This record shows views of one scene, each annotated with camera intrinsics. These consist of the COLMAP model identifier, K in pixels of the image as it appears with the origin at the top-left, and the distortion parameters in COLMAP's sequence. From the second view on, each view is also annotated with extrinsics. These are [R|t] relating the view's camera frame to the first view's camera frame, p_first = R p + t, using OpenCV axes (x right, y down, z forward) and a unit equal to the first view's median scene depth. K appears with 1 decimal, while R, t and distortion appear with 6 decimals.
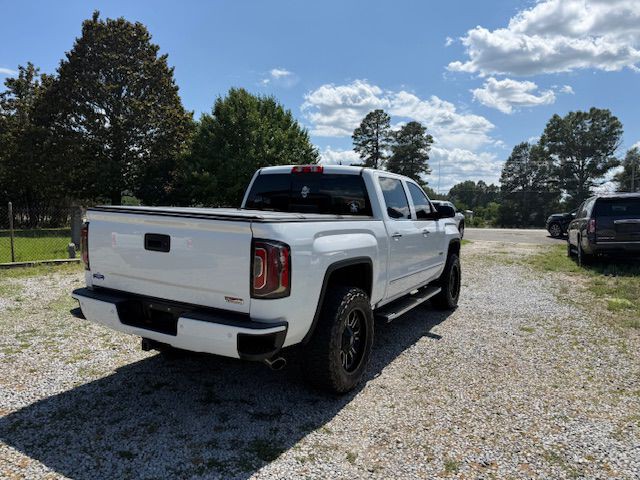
lens RADIAL K [[449.6, 0, 321.3], [0, 449.6, 246.1], [0, 0, 1]] dist [0.046145, -0.053784]
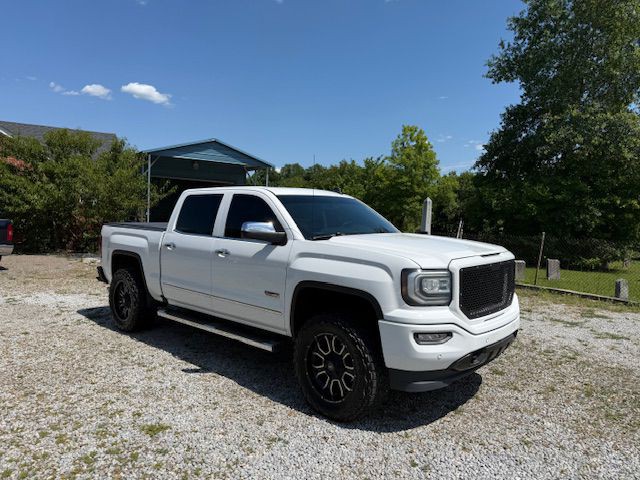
lens RADIAL K [[449.6, 0, 319.9], [0, 449.6, 242.9], [0, 0, 1]] dist [0.046145, -0.053784]
pose [[-0.227273, 0.024225, -0.973530, 1.136456], [-0.118504, 0.991573, 0.052339, -0.127689], [0.966594, 0.127263, -0.222487, 1.533194]]
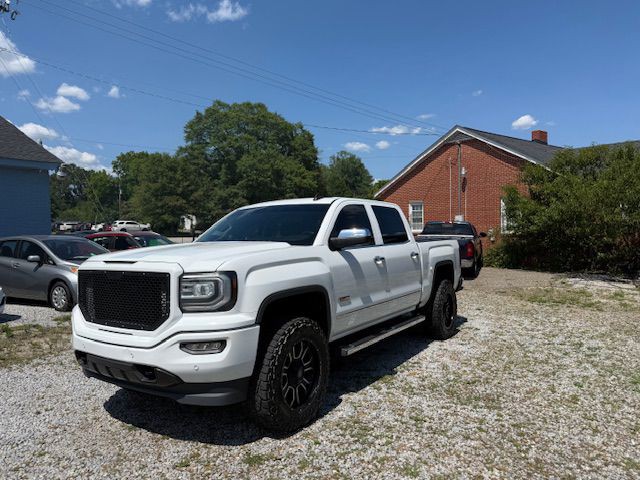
lens RADIAL K [[449.6, 0, 323.4], [0, 449.6, 239.4], [0, 0, 1]] dist [0.046145, -0.053784]
pose [[-0.997410, -0.017172, 0.069846, -0.034937], [-0.010008, 0.994769, 0.101655, -0.210926], [-0.071226, 0.100692, -0.992365, 2.309721]]
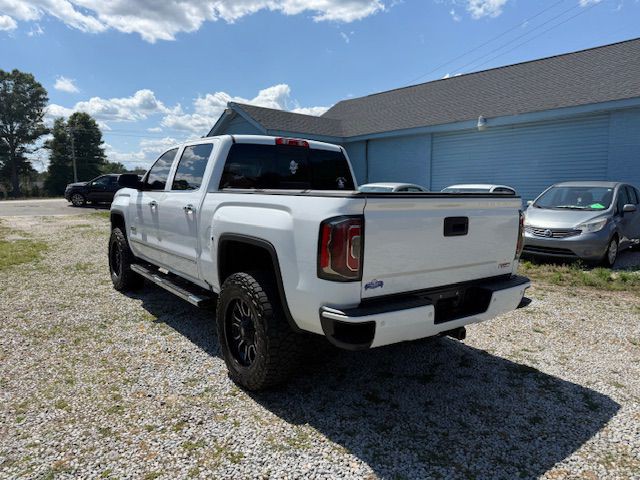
lens RADIAL K [[449.6, 0, 319.7], [0, 449.6, 246.7], [0, 0, 1]] dist [0.046145, -0.053784]
pose [[0.405256, -0.149322, 0.901926, -0.865329], [0.082735, 0.988513, 0.126482, -0.070562], [-0.910452, 0.023363, 0.412955, 0.564983]]
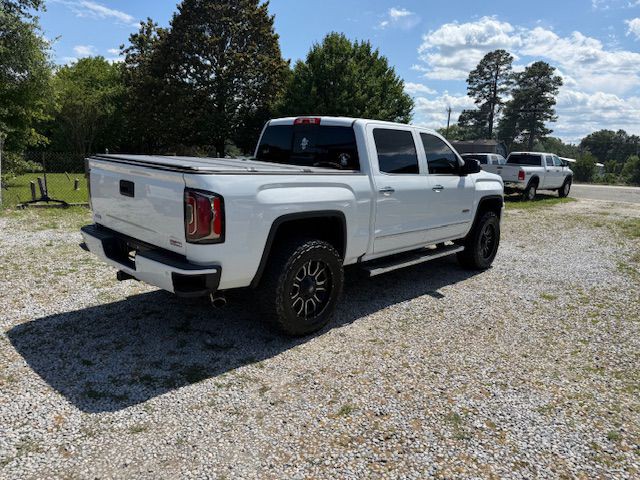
lens RADIAL K [[449.6, 0, 318.0], [0, 449.6, 243.0], [0, 0, 1]] dist [0.046145, -0.053784]
pose [[0.969972, 0.061899, -0.235209, 0.244286], [-0.037623, 0.993619, 0.106332, -0.006876], [0.240290, -0.094289, 0.966111, 0.000929]]
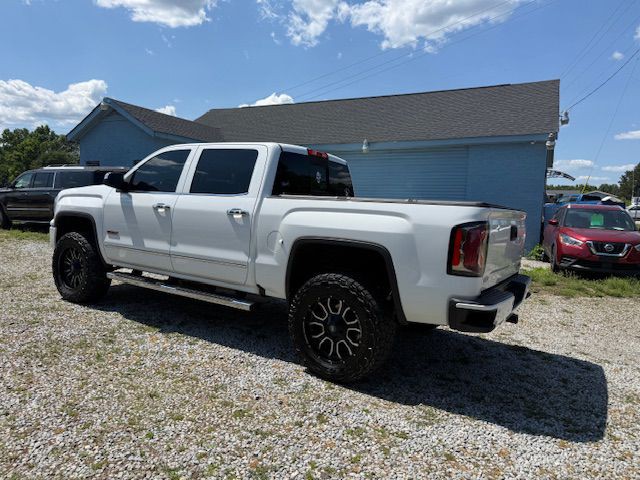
lens RADIAL K [[449.6, 0, 319.4], [0, 449.6, 246.7], [0, 0, 1]] dist [0.046145, -0.053784]
pose [[0.056784, -0.123996, 0.990657, -1.022080], [0.035680, 0.991876, 0.122103, -0.088632], [-0.997749, 0.028413, 0.060747, 0.931273]]
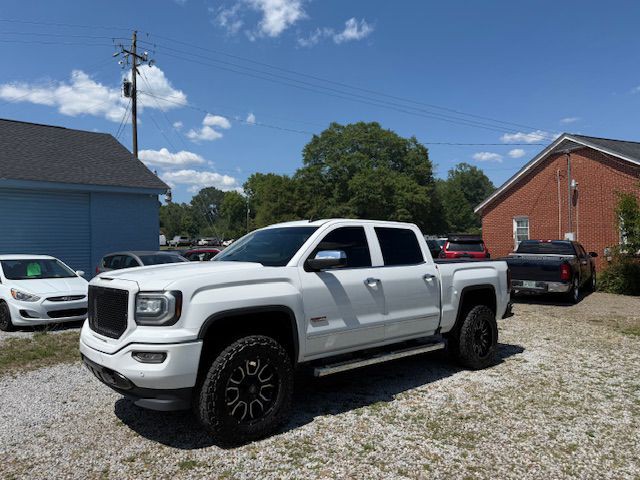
lens RADIAL K [[449.6, 0, 319.2], [0, 449.6, 236.9], [0, 0, 1]] dist [0.046145, -0.053784]
pose [[-0.940043, -0.015250, 0.340714, -0.314769], [0.006197, 0.998071, 0.061770, -0.226894], [-0.340999, 0.060178, -0.938135, 2.279401]]
